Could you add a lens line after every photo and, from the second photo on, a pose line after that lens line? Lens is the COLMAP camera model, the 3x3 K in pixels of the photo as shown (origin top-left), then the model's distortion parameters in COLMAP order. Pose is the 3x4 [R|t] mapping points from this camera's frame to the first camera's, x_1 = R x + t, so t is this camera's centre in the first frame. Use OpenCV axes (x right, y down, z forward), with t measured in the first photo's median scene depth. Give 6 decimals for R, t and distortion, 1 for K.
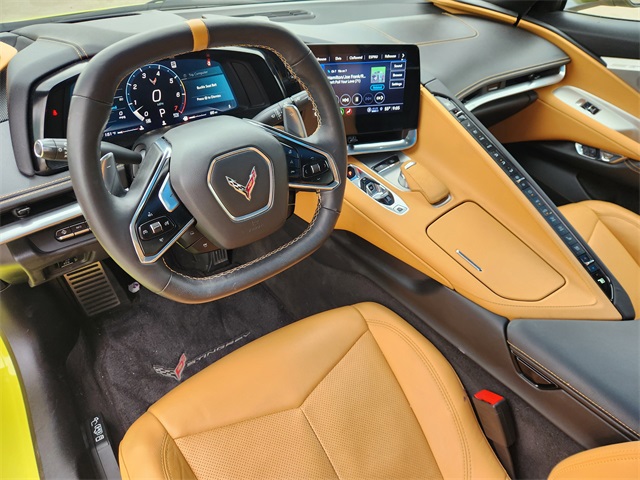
lens RADIAL K [[450.3, 0, 322.0], [0, 450.3, 239.4], [0, 0, 1]] dist [0.041427, -0.040062]
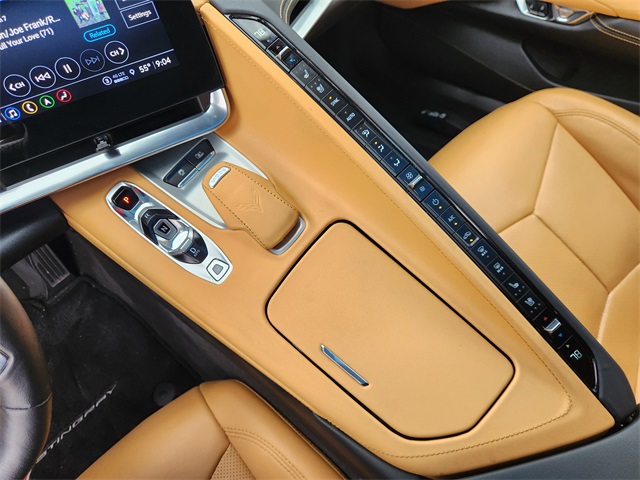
lens RADIAL K [[450.3, 0, 325.4], [0, 450.3, 240.0], [0, 0, 1]] dist [0.041427, -0.040062]
pose [[0.969138, -0.244267, 0.033245, 0.285793], [0.220716, 0.919836, 0.324323, -0.244630], [-0.109802, -0.306976, 0.945362, 0.472266]]
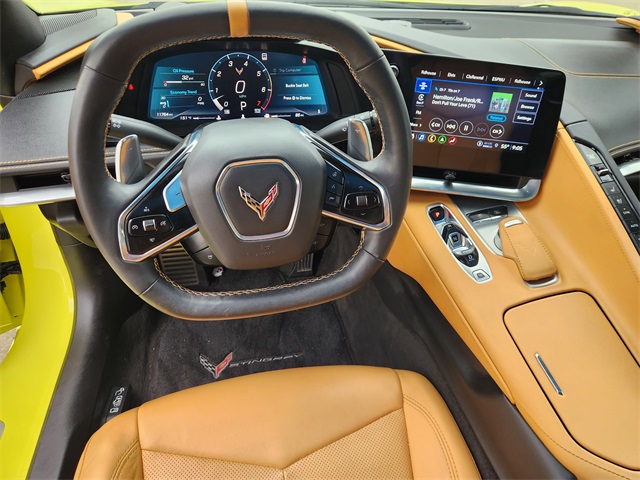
lens RADIAL K [[450.3, 0, 317.0], [0, 450.3, 241.4], [0, 0, 1]] dist [0.041427, -0.040062]
pose [[0.910477, 0.257221, -0.323835, 0.151709], [-0.262931, 0.964442, 0.026808, -0.069154], [0.319216, 0.060738, 0.945734, 0.169814]]
